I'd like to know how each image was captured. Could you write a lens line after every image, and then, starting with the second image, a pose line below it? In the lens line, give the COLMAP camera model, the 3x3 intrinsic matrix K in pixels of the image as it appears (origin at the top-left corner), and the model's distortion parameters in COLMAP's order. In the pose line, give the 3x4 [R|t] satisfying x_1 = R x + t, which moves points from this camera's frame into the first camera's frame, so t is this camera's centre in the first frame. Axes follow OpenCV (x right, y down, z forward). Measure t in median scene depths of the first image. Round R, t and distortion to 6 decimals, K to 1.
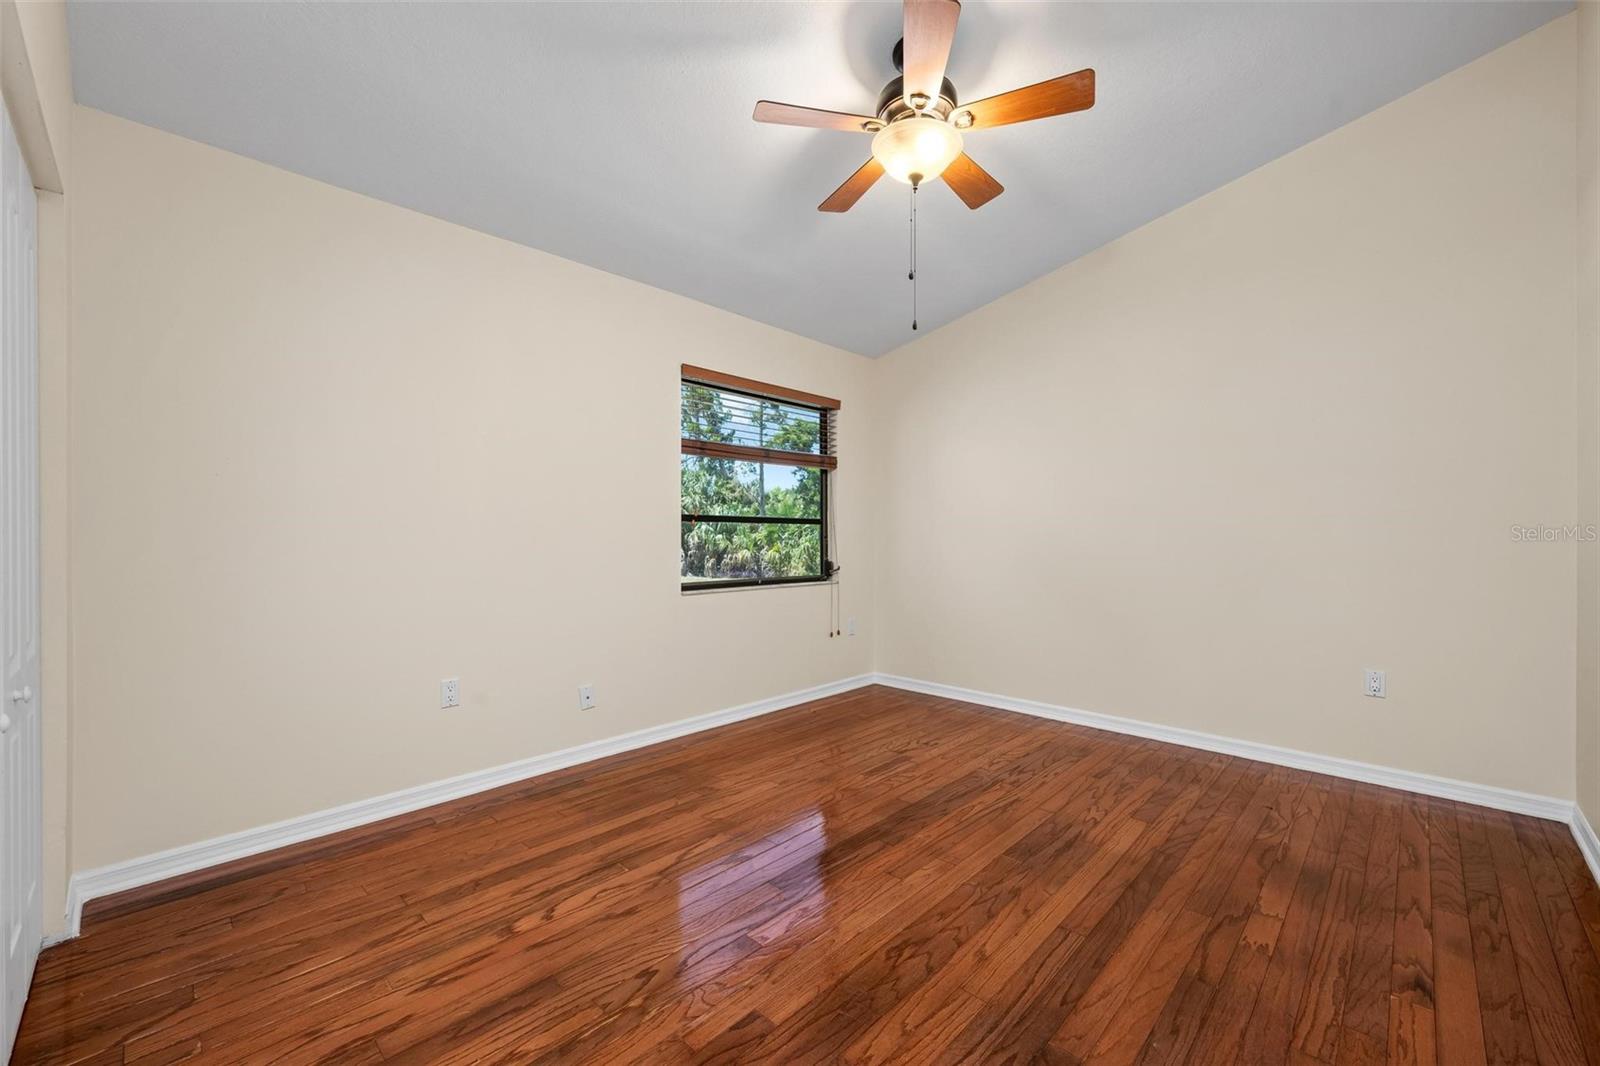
lens RADIAL K [[635.6, 0, 798.9], [0, 635.6, 535.8], [0, 0, 1]] dist [-0.001582, 0.000369]
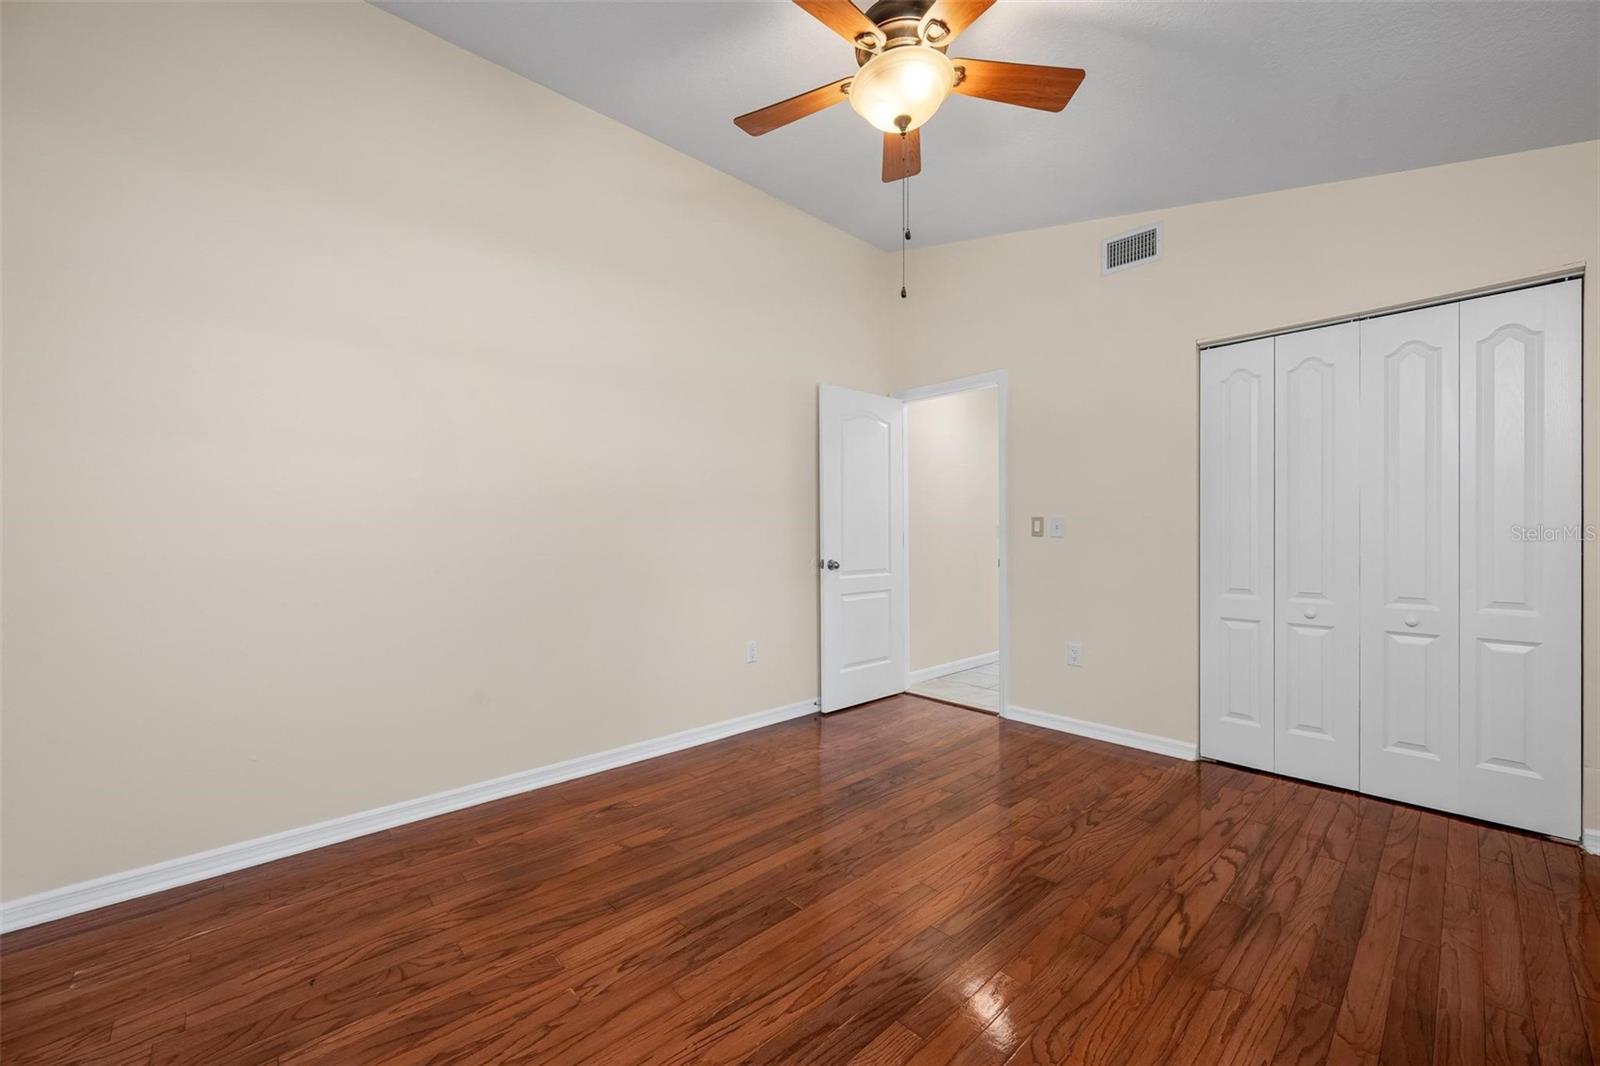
lens RADIAL K [[635.6, 0, 801.3], [0, 635.6, 535.6], [0, 0, 1]] dist [-0.001582, 0.000369]
pose [[-0.998977, 0.004725, 0.044981, 0.294332], [0.004608, 0.999986, -0.002699, 0.002363], [-0.044993, -0.002489, -0.998984, 1.948954]]
